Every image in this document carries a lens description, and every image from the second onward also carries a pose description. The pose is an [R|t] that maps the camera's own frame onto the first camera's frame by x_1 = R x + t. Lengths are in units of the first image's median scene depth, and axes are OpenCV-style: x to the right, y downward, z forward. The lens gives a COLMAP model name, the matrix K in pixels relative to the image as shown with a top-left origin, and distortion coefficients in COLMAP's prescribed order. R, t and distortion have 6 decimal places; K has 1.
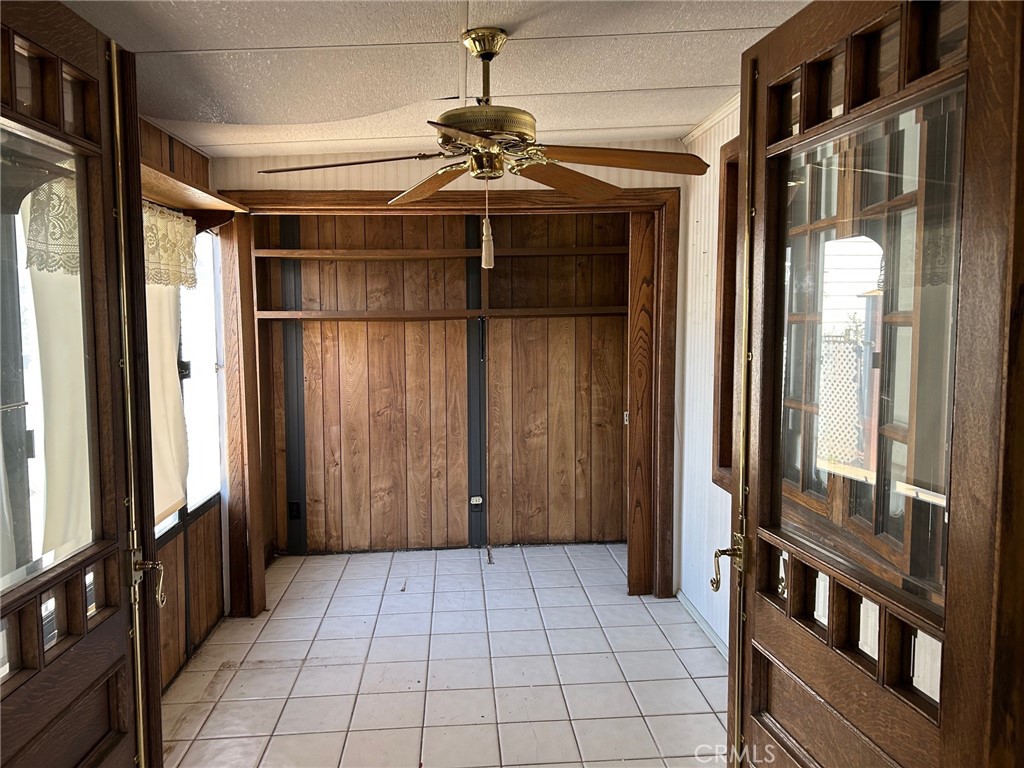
lens RADIAL K [[768.5, 0, 509.7], [0, 768.5, 381.5], [0, 0, 1]] dist [0.003505, -0.003684]
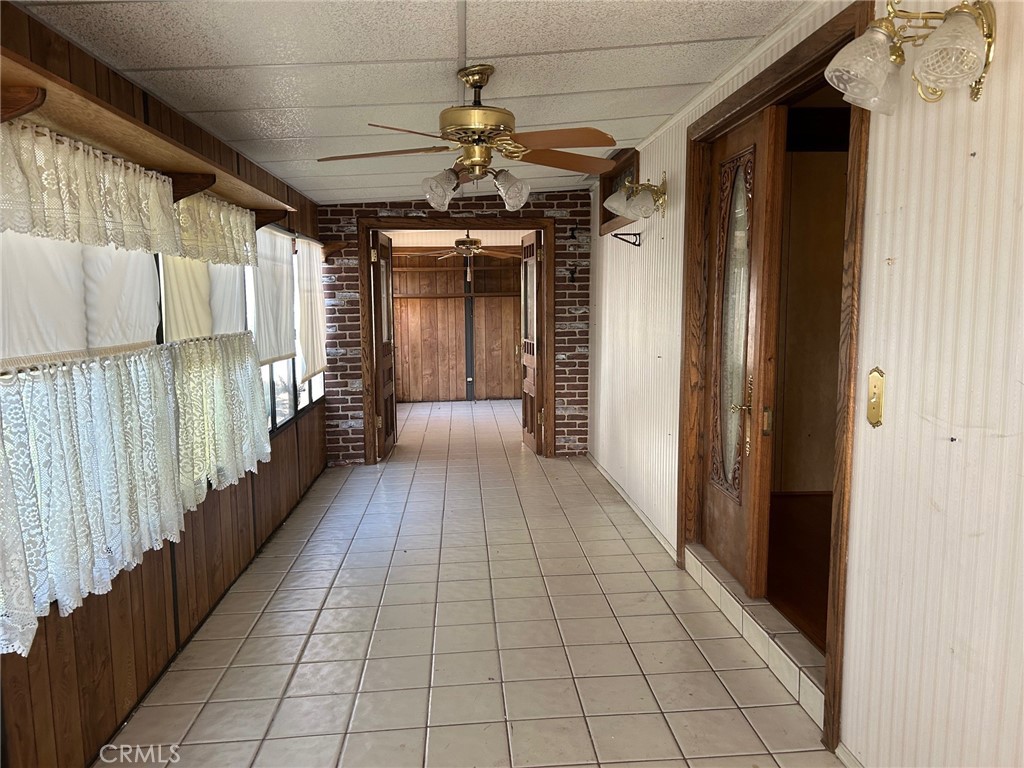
lens RADIAL K [[768.5, 0, 515.4], [0, 768.5, 388.5], [0, 0, 1]] dist [0.003505, -0.003684]
pose [[0.999992, -0.002969, 0.002515, 0.083696], [0.002850, 0.998936, 0.046037, 0.078787], [-0.002649, -0.046029, 0.998937, -1.222912]]
